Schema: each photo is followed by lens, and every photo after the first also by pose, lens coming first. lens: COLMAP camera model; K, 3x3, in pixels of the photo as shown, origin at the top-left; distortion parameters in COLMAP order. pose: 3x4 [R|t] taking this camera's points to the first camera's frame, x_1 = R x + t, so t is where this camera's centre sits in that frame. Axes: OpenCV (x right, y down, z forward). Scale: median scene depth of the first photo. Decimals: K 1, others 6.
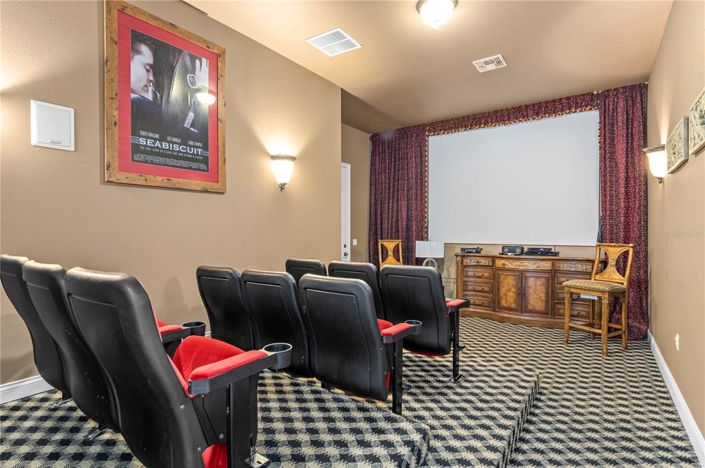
lens RADIAL K [[361.5, 0, 351.2], [0, 361.5, 231.5], [0, 0, 1]] dist [-0.002391, -0.000285]
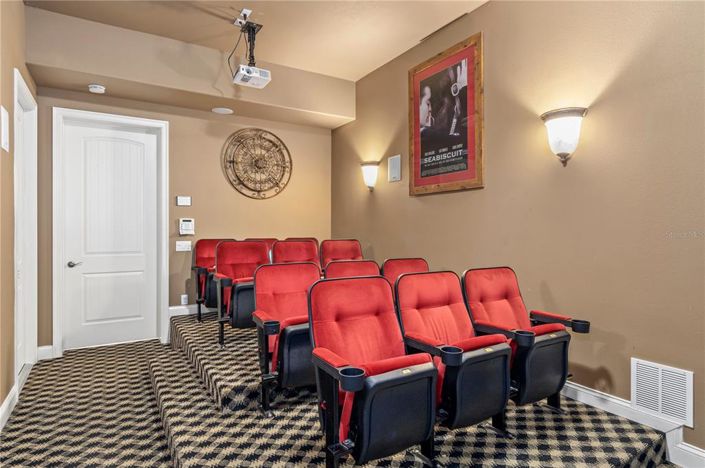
lens RADIAL K [[405.7, 0, 351.5], [0, 405.7, 233.8], [0, 0, 1]] dist [0.000860, 0.000005]
pose [[-0.408089, 0.008696, -0.912901, 0.843495], [-0.004948, 0.999919, 0.011737, 0.001997], [0.912929, 0.009307, -0.408013, 1.285910]]
